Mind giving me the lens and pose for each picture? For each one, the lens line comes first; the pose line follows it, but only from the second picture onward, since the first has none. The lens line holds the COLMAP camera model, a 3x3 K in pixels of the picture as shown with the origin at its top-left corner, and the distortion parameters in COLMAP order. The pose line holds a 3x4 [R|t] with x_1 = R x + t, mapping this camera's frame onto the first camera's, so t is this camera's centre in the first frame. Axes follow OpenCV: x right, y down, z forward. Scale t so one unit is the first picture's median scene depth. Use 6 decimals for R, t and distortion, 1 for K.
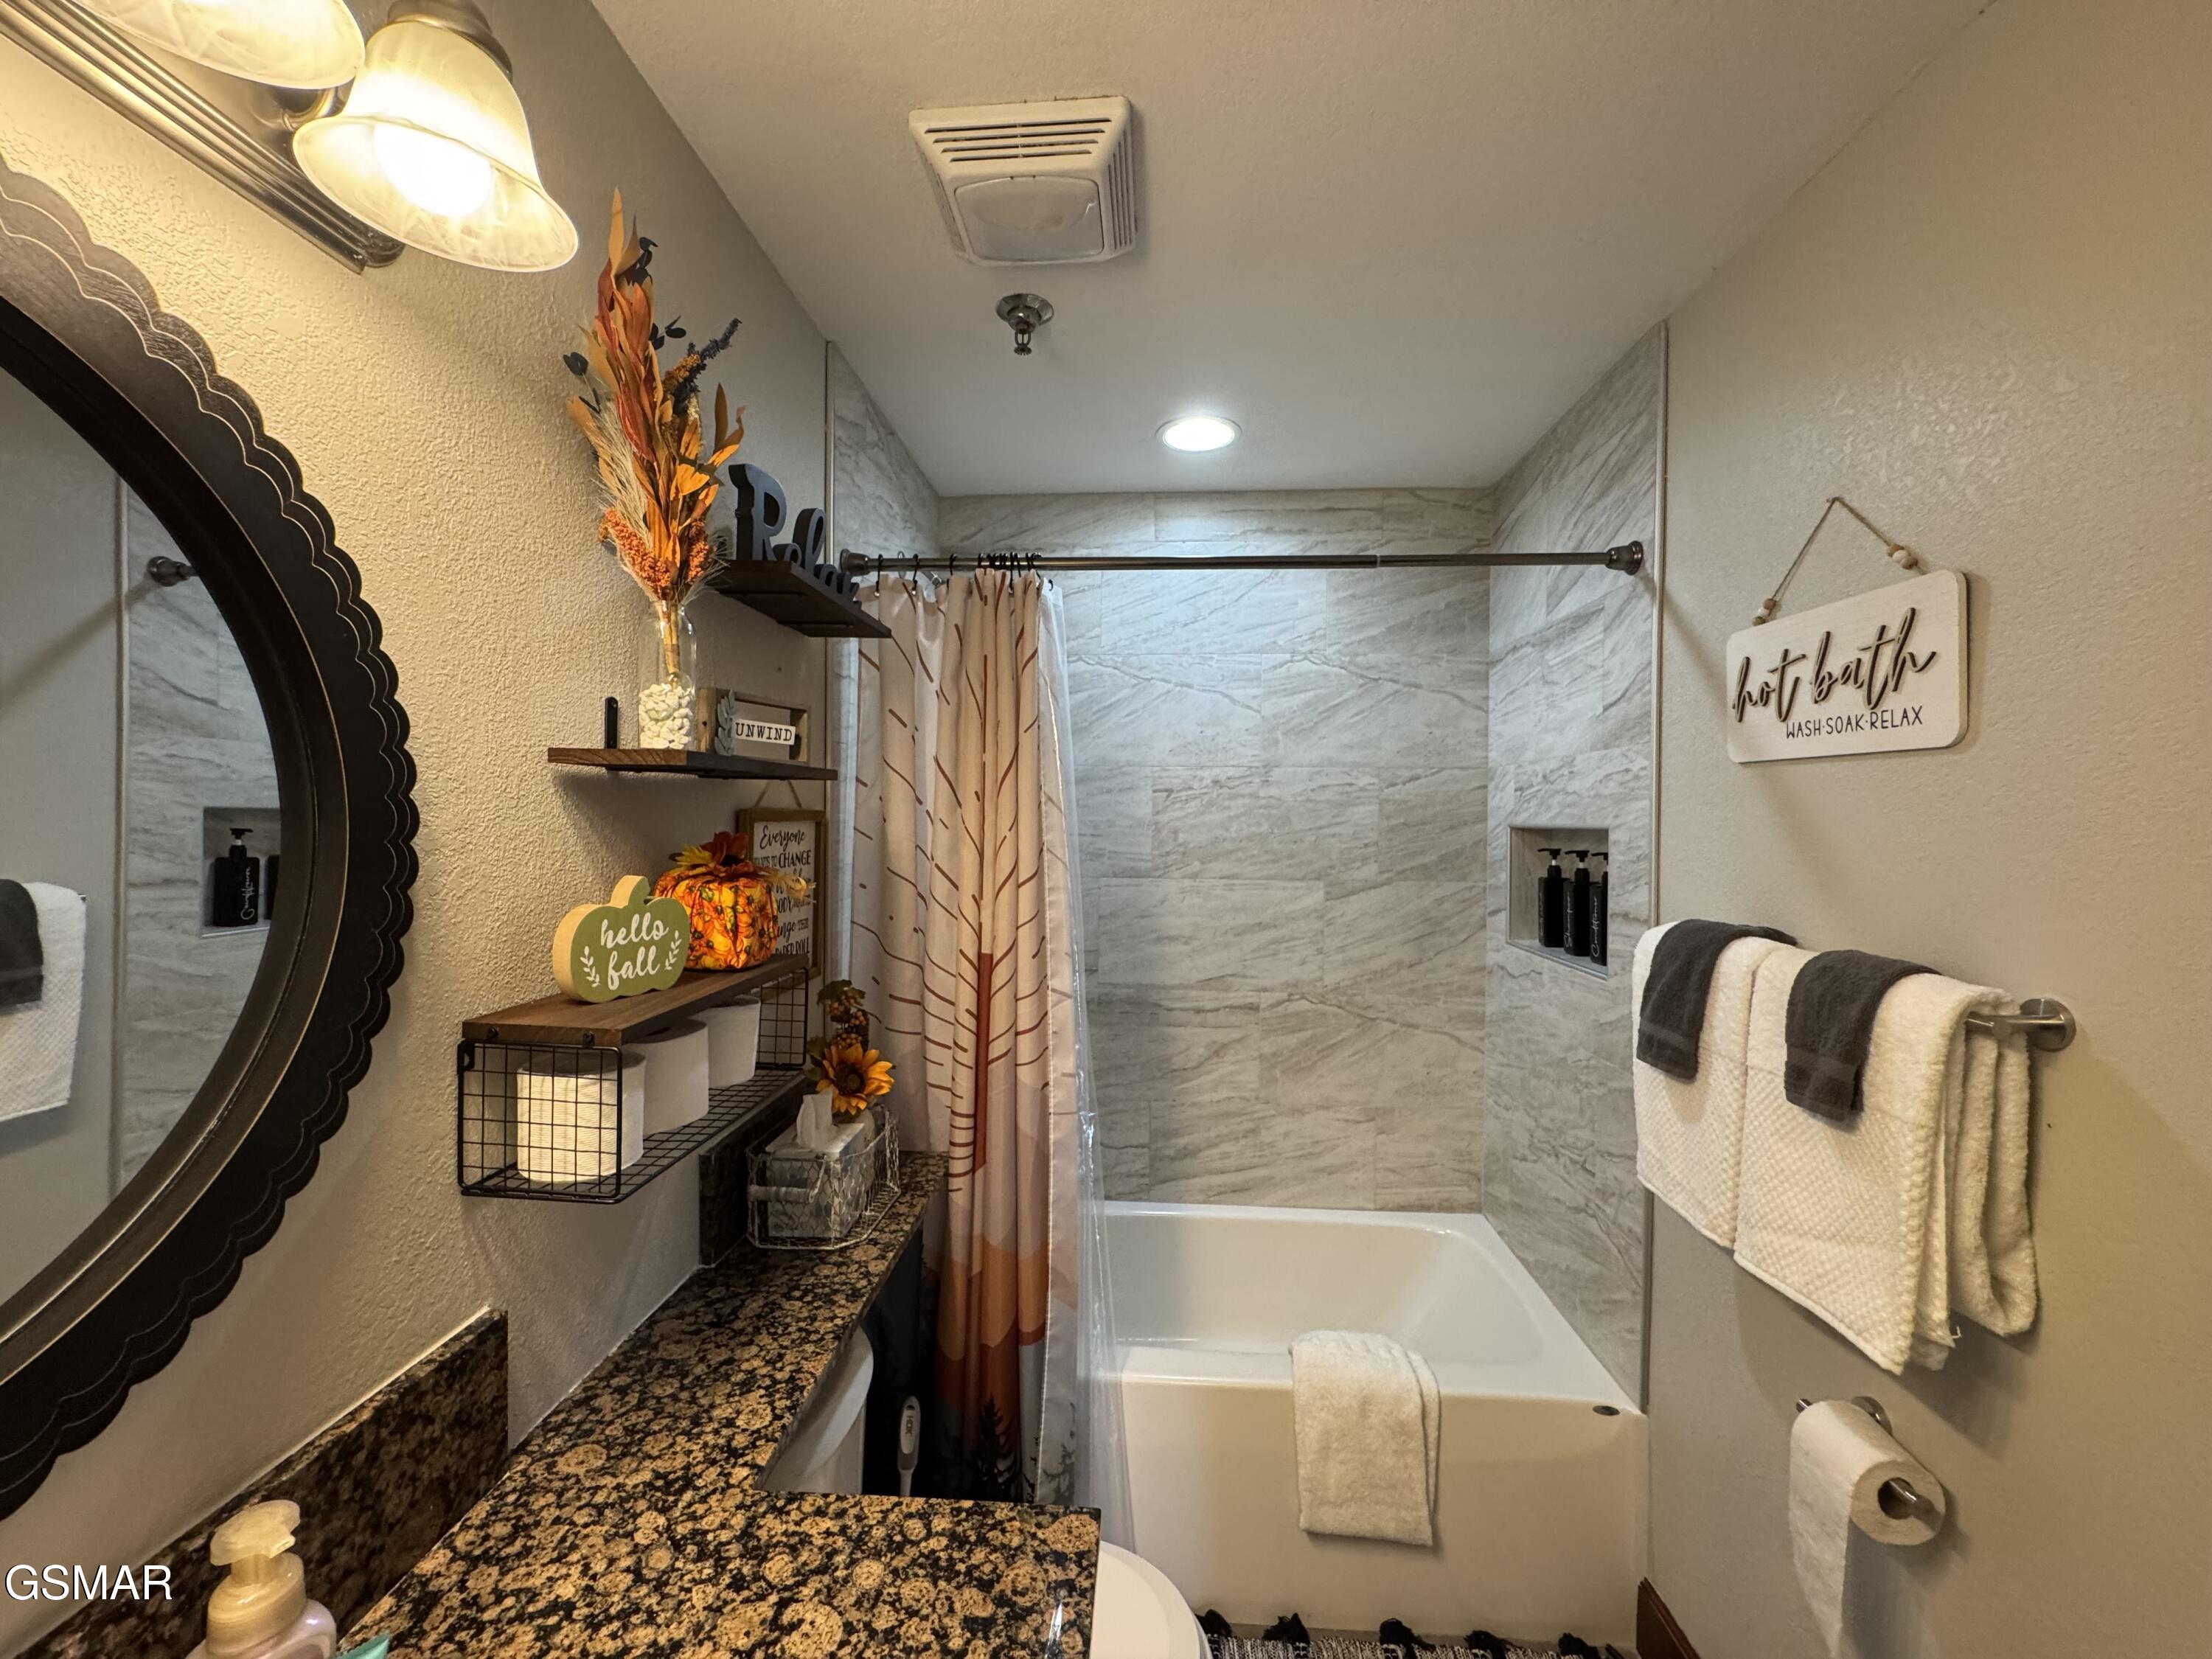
lens RADIAL K [[882.1, 0, 1100.8], [0, 882.1, 829.3], [0, 0, 1]] dist [-0.002815, 0.000016]
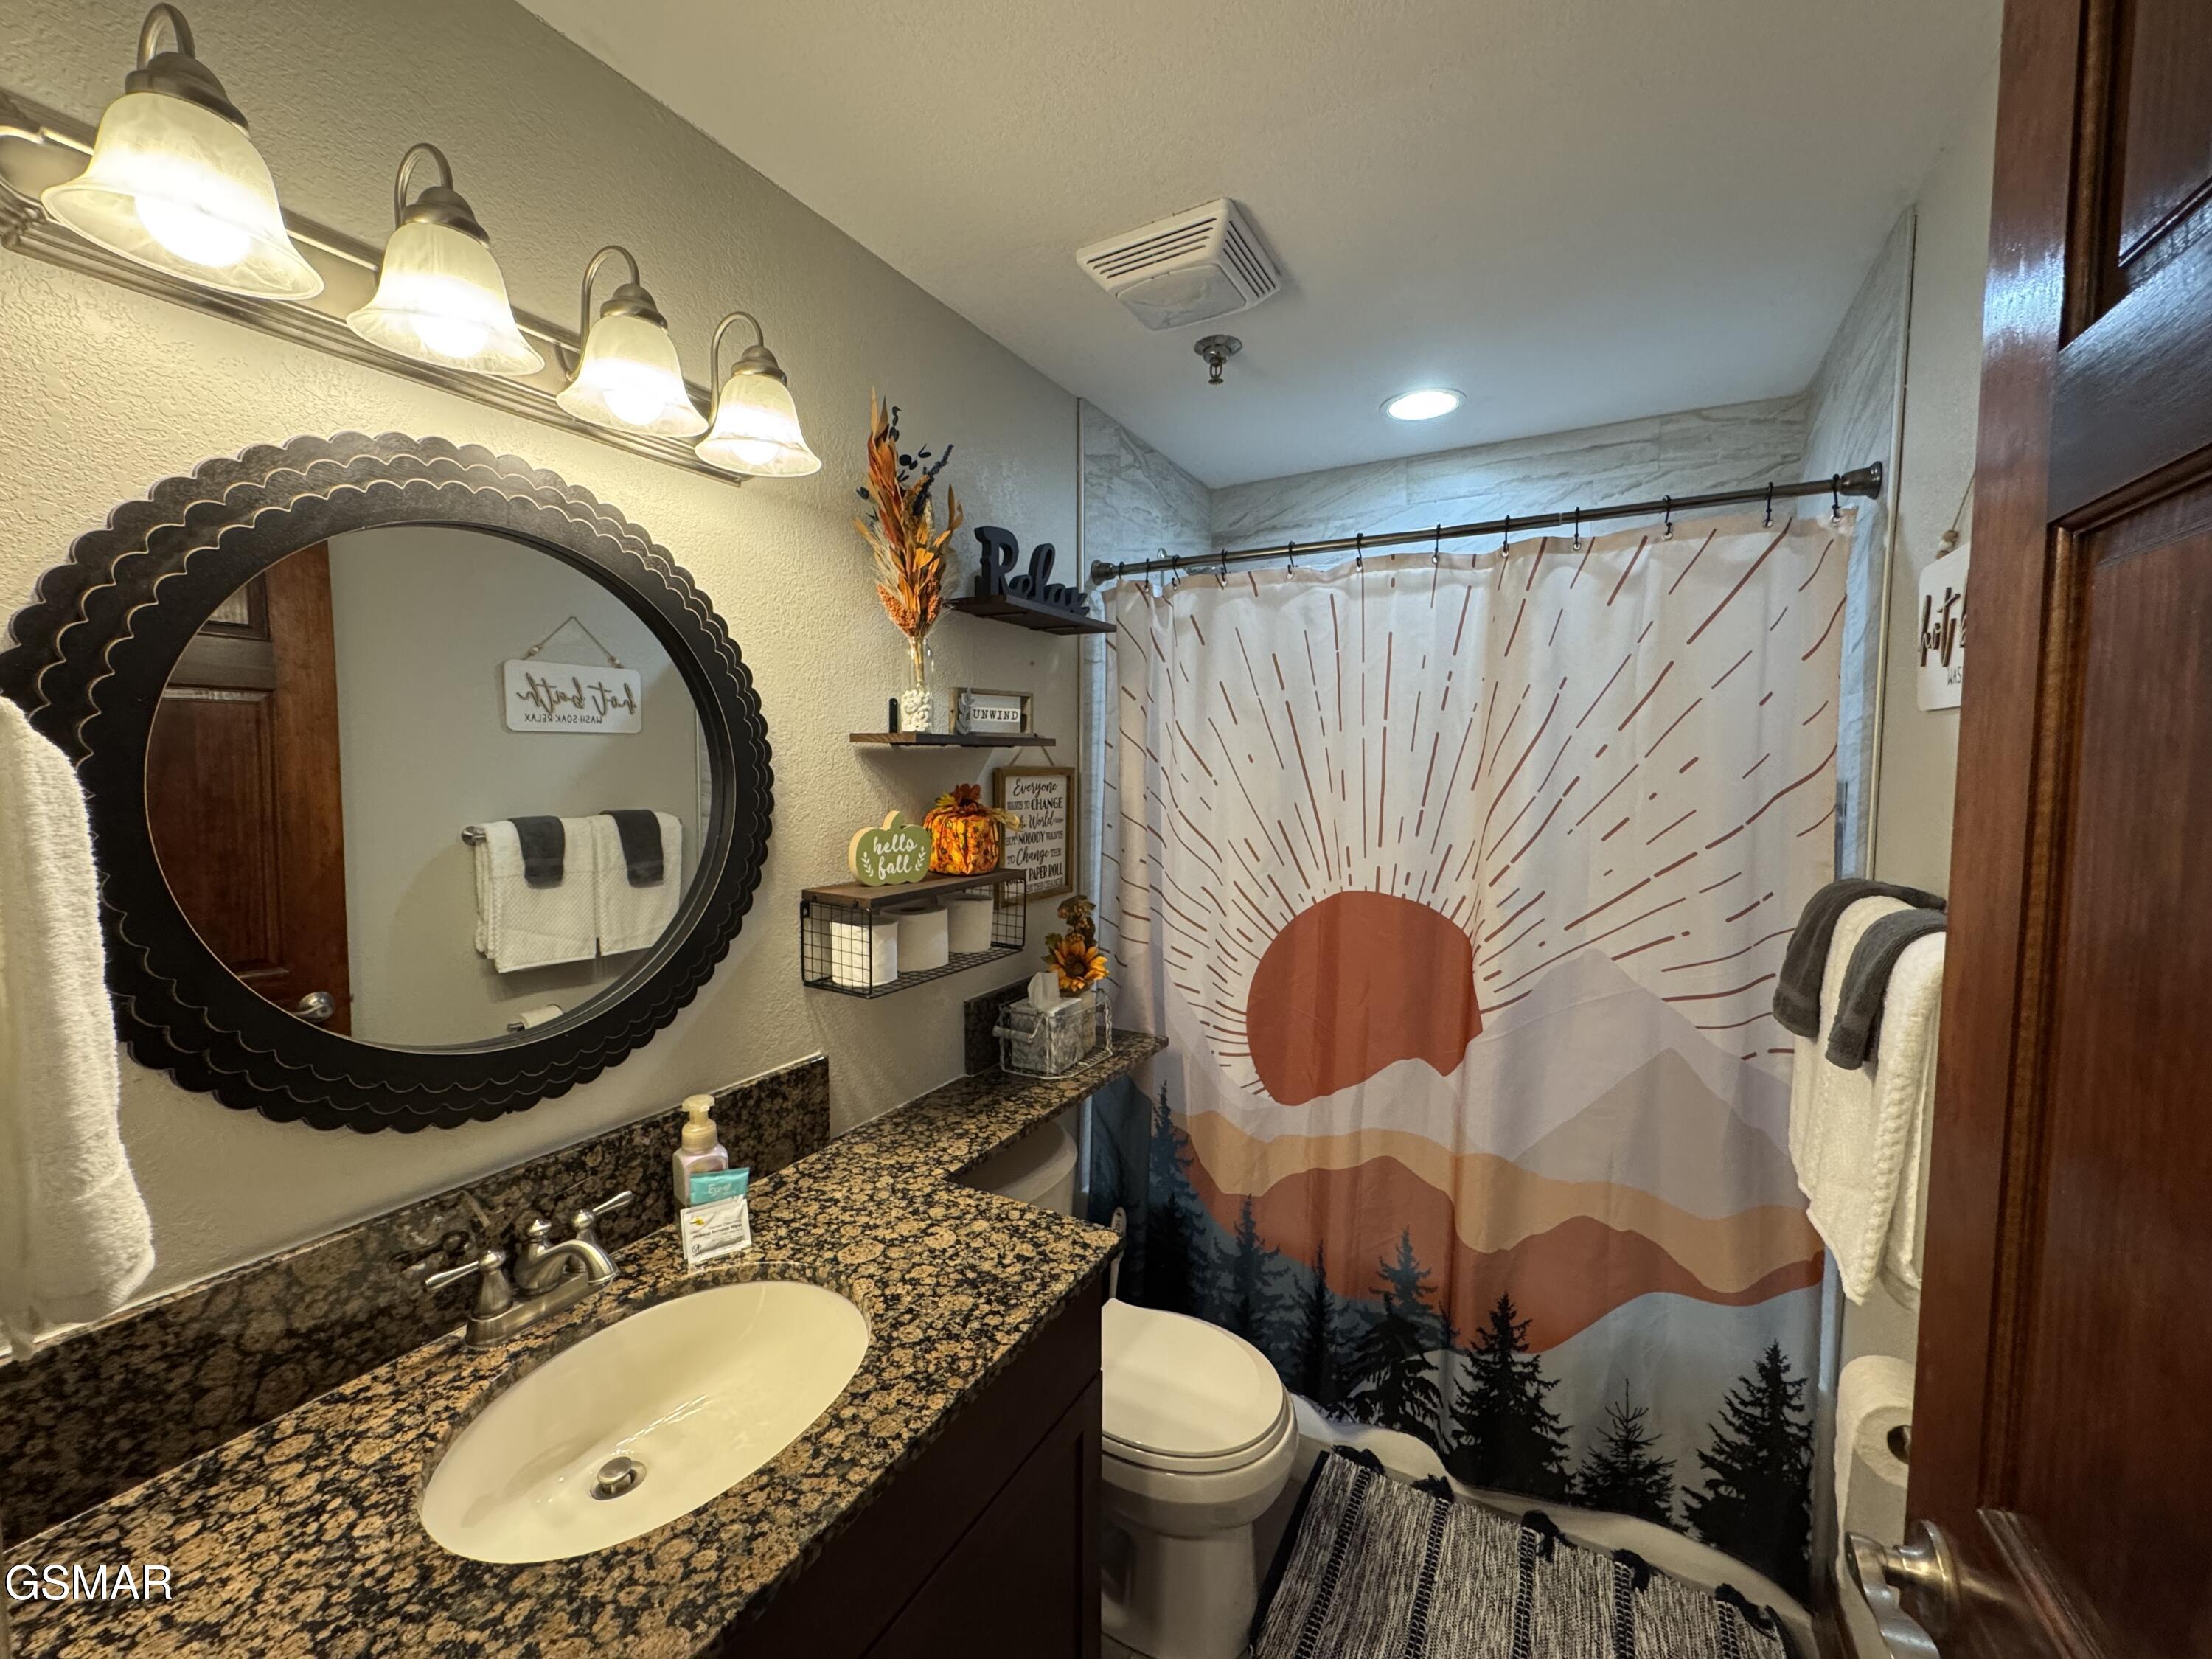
lens RADIAL K [[882.1, 0, 1100.8], [0, 882.1, 829.3], [0, 0, 1]] dist [-0.002815, 0.000016]
pose [[0.901505, 0.024887, -0.432053, 0.488487], [-0.000585, 0.998414, 0.056290, -0.004947], [0.432769, -0.050492, 0.900090, -0.283946]]
